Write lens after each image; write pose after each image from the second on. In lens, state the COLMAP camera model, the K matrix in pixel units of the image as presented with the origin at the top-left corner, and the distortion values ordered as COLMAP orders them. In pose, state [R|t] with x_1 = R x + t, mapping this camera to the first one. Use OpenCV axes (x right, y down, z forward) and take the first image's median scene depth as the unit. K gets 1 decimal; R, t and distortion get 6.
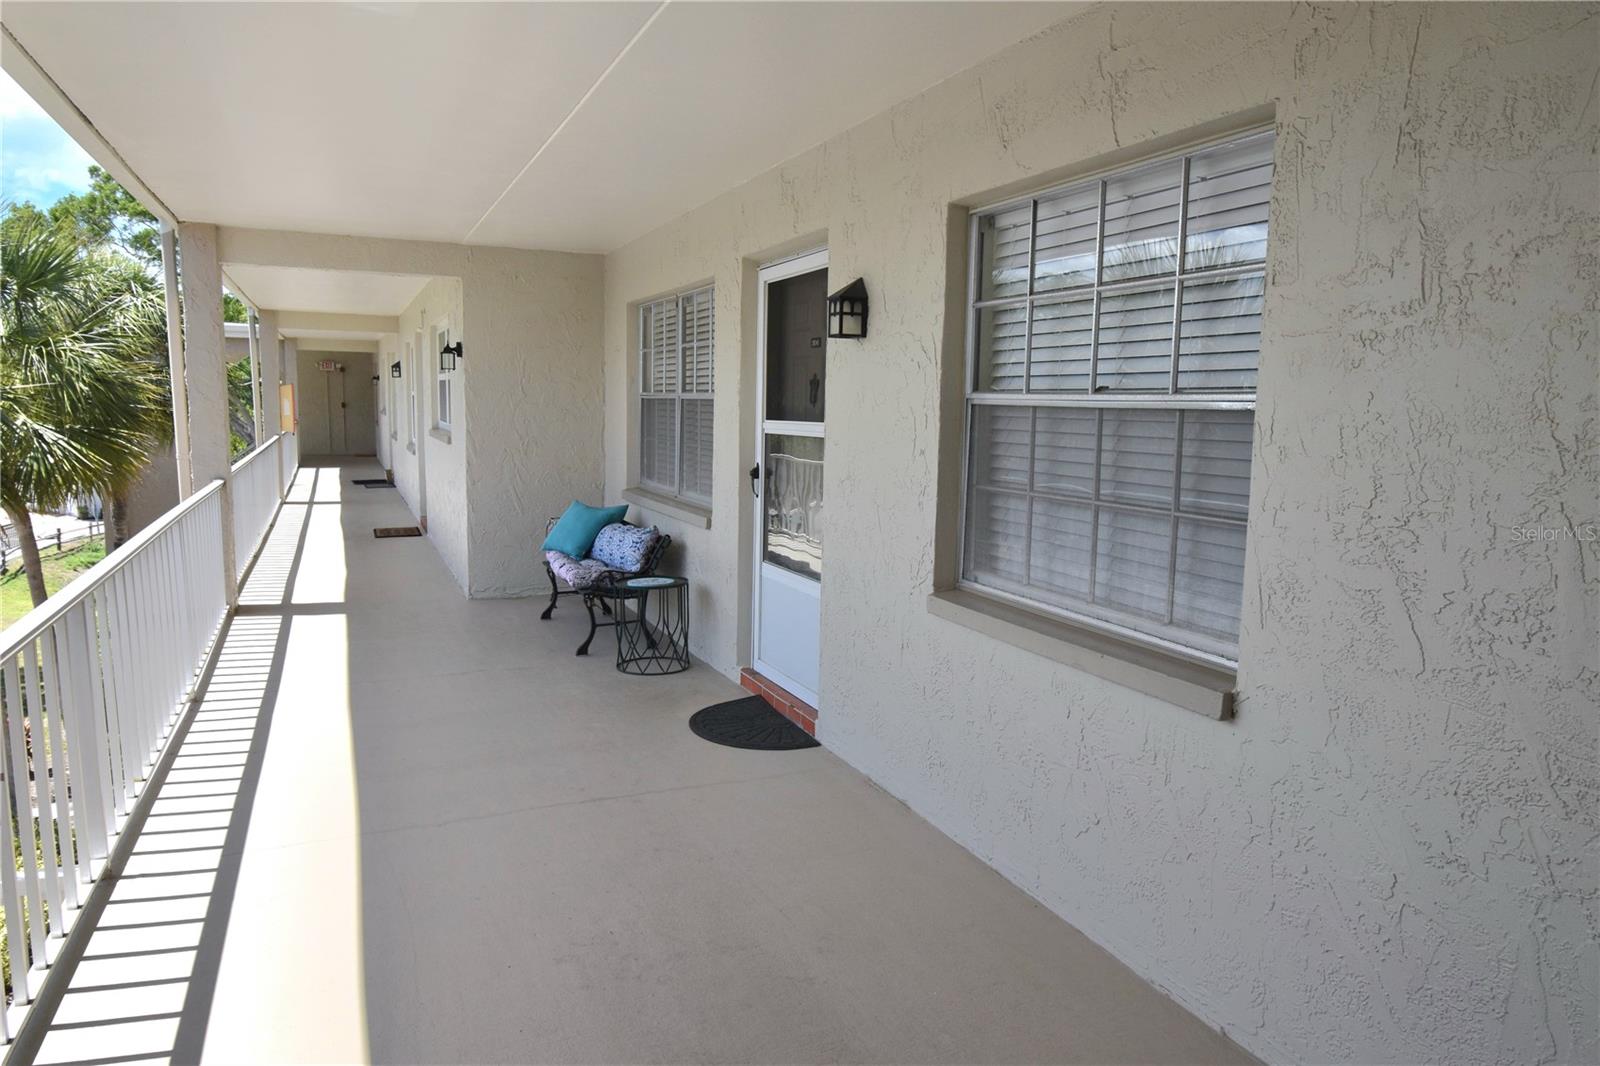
lens RADIAL K [[1051.4, 0, 804.6], [0, 1051.4, 540.0], [0, 0, 1]] dist [-0.008934, -0.008280]
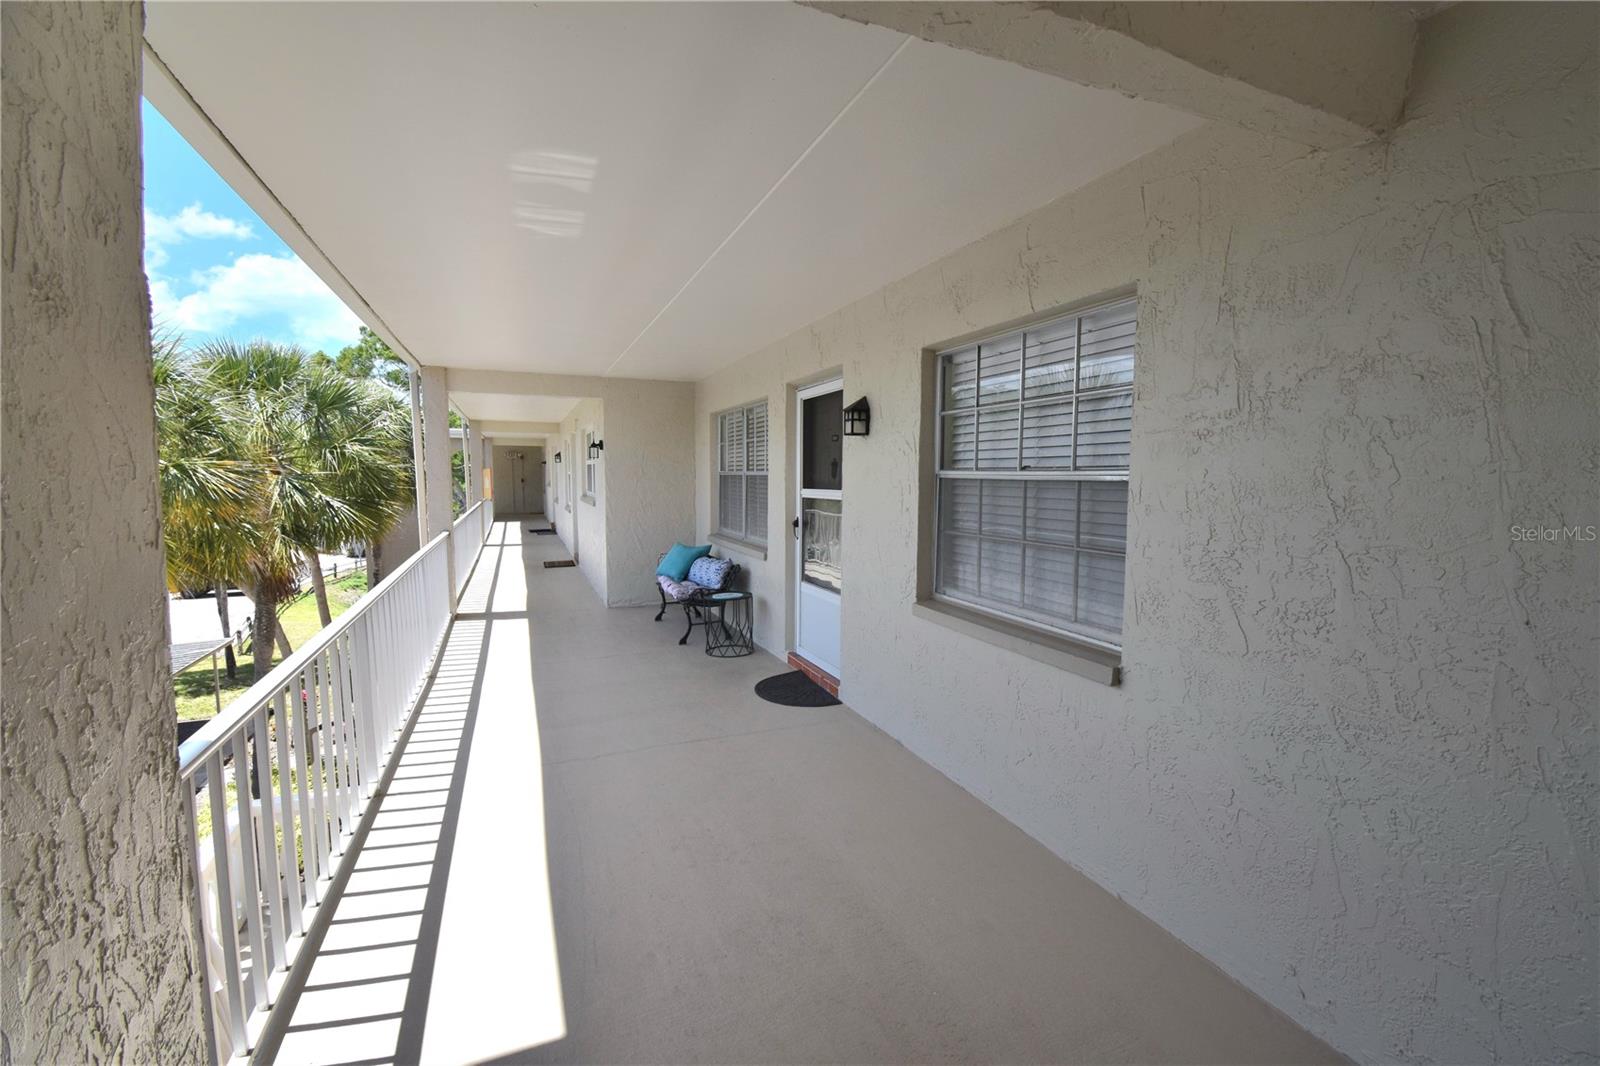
lens RADIAL K [[699.0, 0, 807.8], [0, 699.0, 538.7], [0, 0, 1]] dist [-0.002824, -0.003413]
pose [[0.999646, -0.012385, -0.023553, -0.006736], [0.011487, 0.999217, -0.037853, -0.003325], [0.024003, 0.037569, 0.999006, -0.010944]]
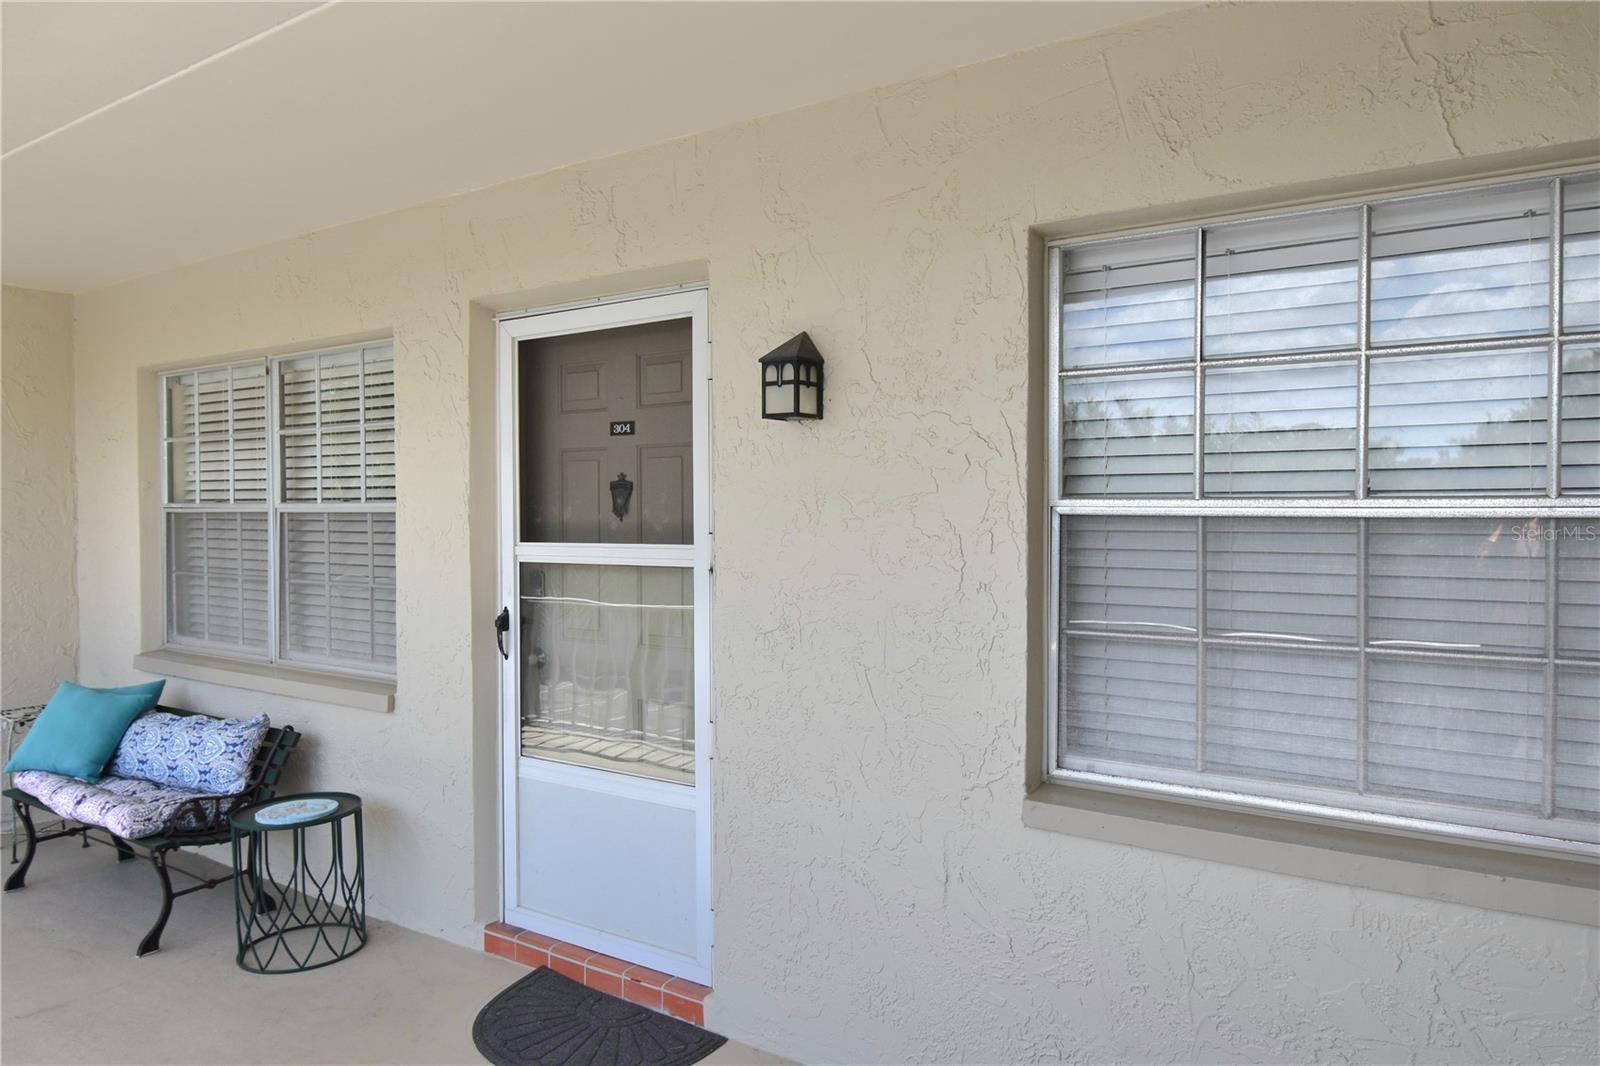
lens RADIAL K [[1053.5, 0, 796.2], [0, 1053.5, 541.3], [0, 0, 1]] dist [-0.001756, -0.016954]
pose [[0.843936, -0.037053, 0.535163, -0.254444], [0.087021, 0.993854, -0.068418, -0.055768], [-0.529339, 0.104311, 0.841974, 0.356638]]
